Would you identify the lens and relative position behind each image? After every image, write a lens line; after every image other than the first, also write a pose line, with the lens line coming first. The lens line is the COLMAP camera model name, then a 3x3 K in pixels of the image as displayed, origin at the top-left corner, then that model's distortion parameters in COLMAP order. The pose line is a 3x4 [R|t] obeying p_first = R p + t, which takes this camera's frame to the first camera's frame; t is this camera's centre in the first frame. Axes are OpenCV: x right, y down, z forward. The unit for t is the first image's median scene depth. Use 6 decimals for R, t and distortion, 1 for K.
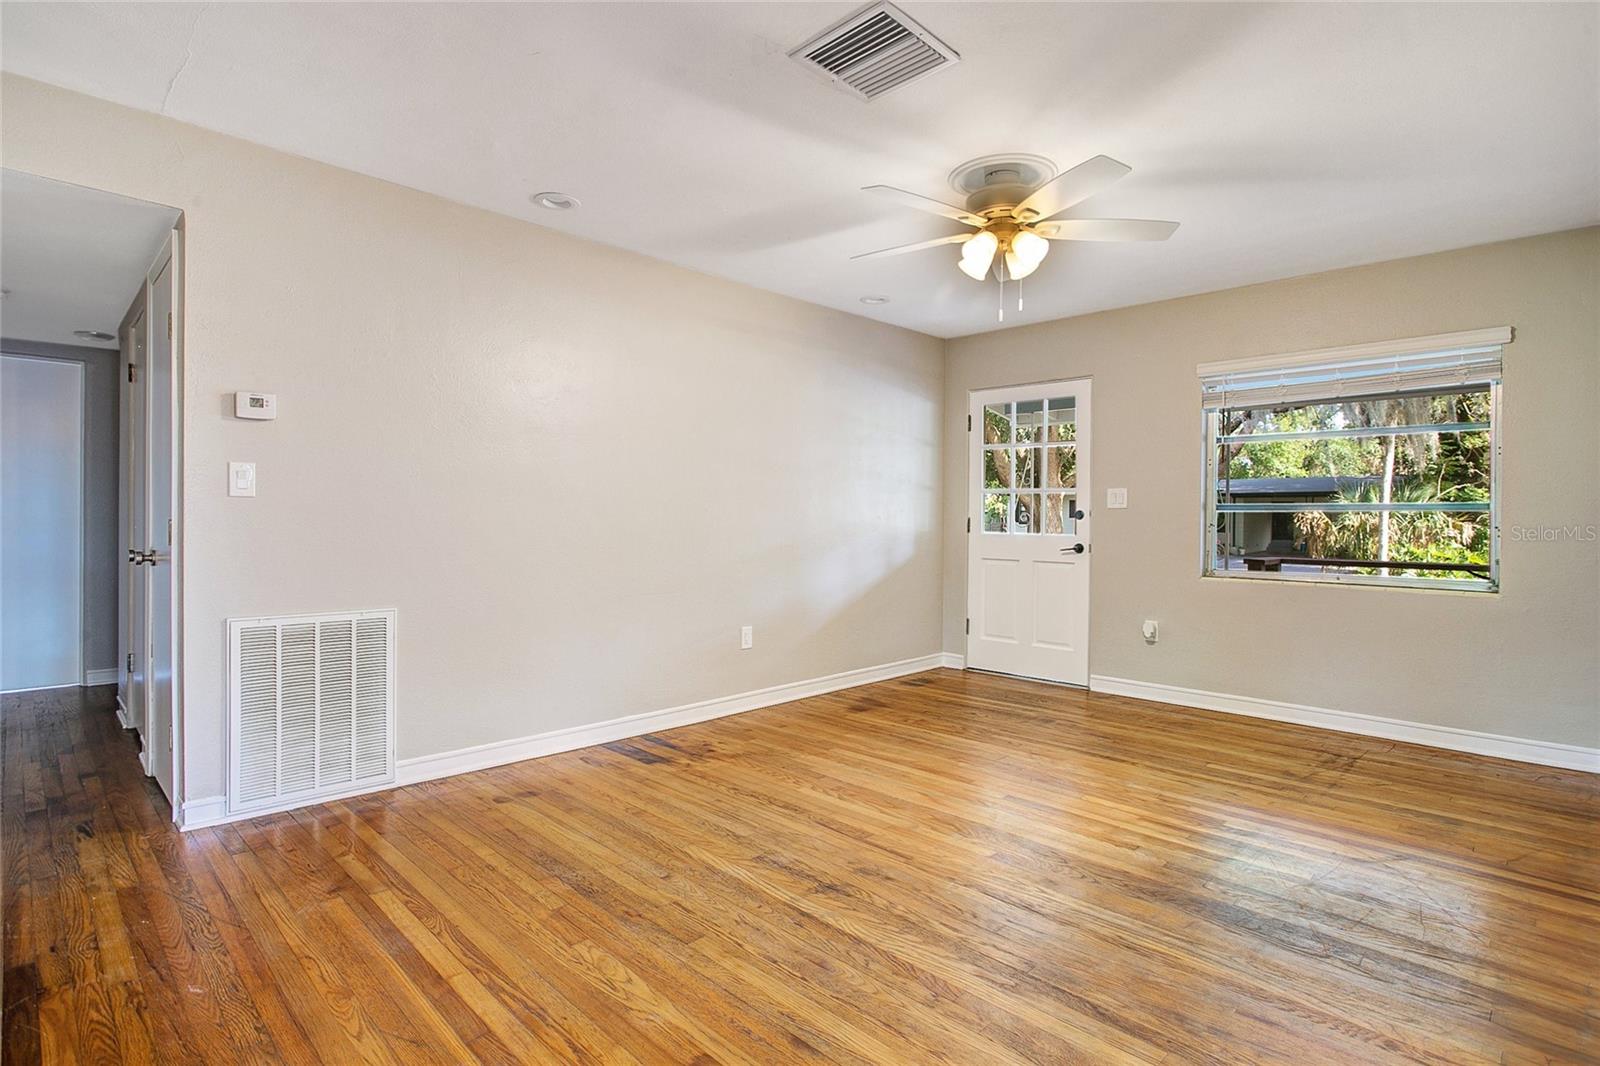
lens RADIAL K [[802.3, 0, 800.2], [0, 802.3, 525.8], [0, 0, 1]] dist [-0.015204, 0.004162]
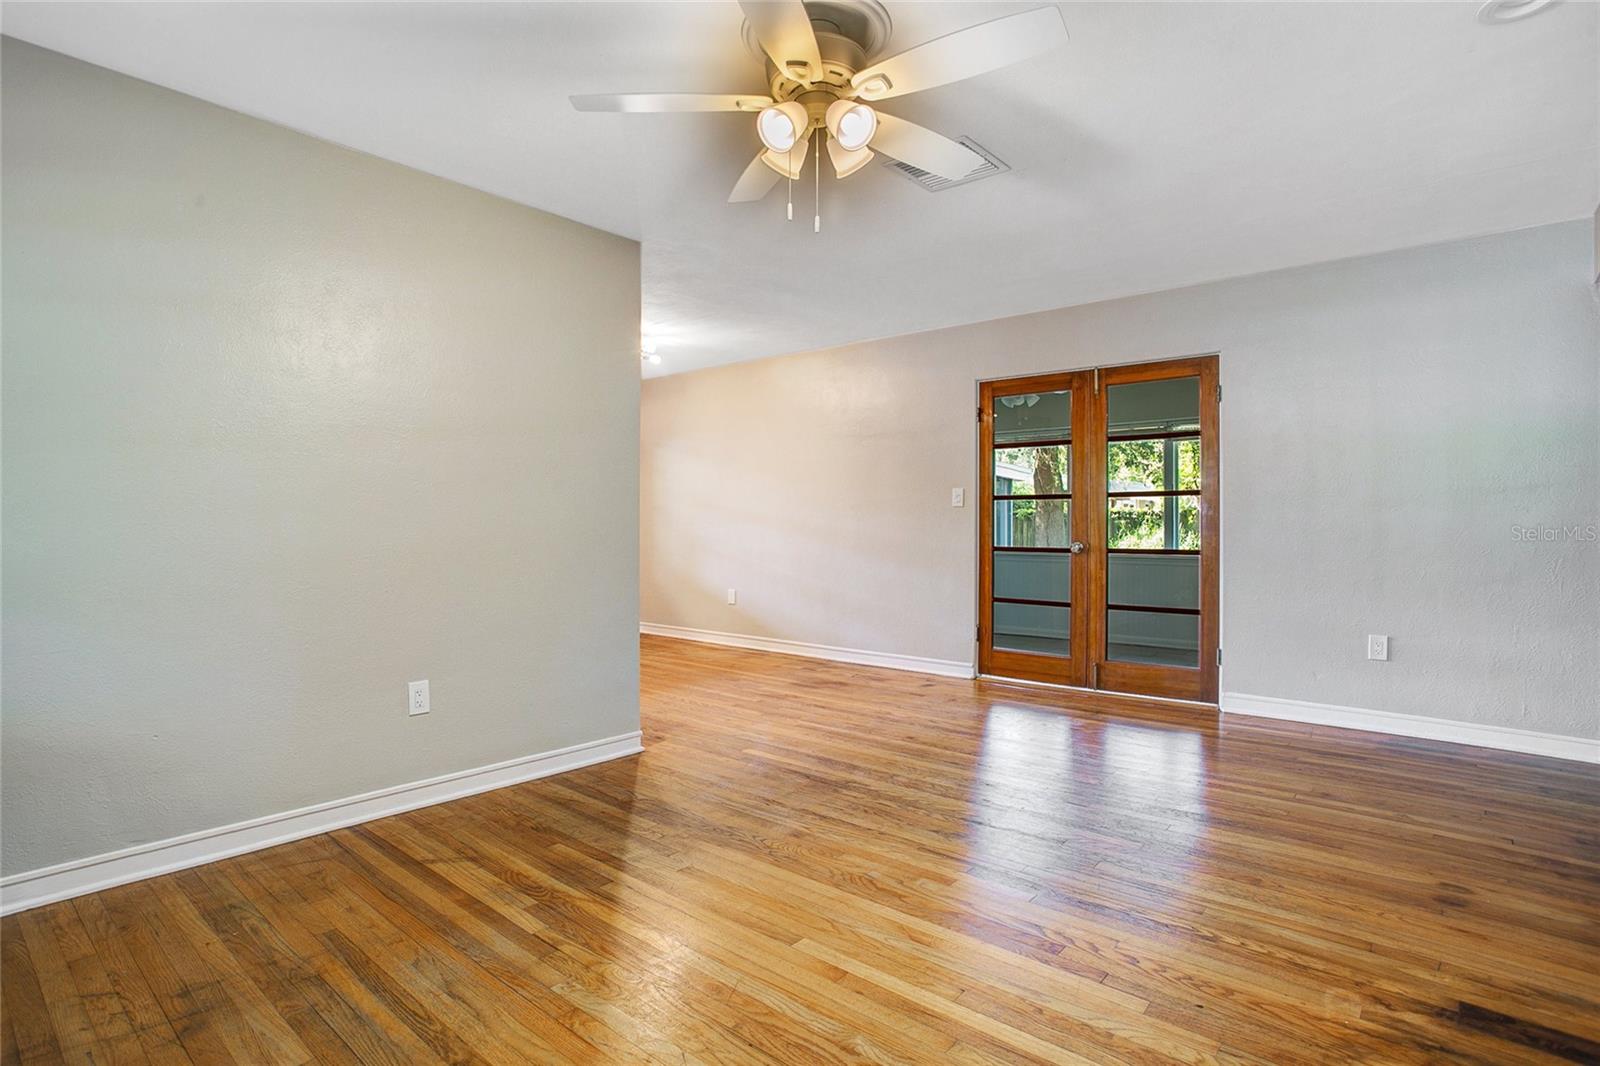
lens RADIAL K [[802.3, 0, 800.0], [0, 802.3, 527.8], [0, 0, 1]] dist [-0.015204, 0.004162]
pose [[-0.997490, -0.011814, -0.069818, 0.396645], [-0.013001, 0.999778, 0.016581, -0.013218], [0.069607, 0.017447, -0.997422, 2.156185]]
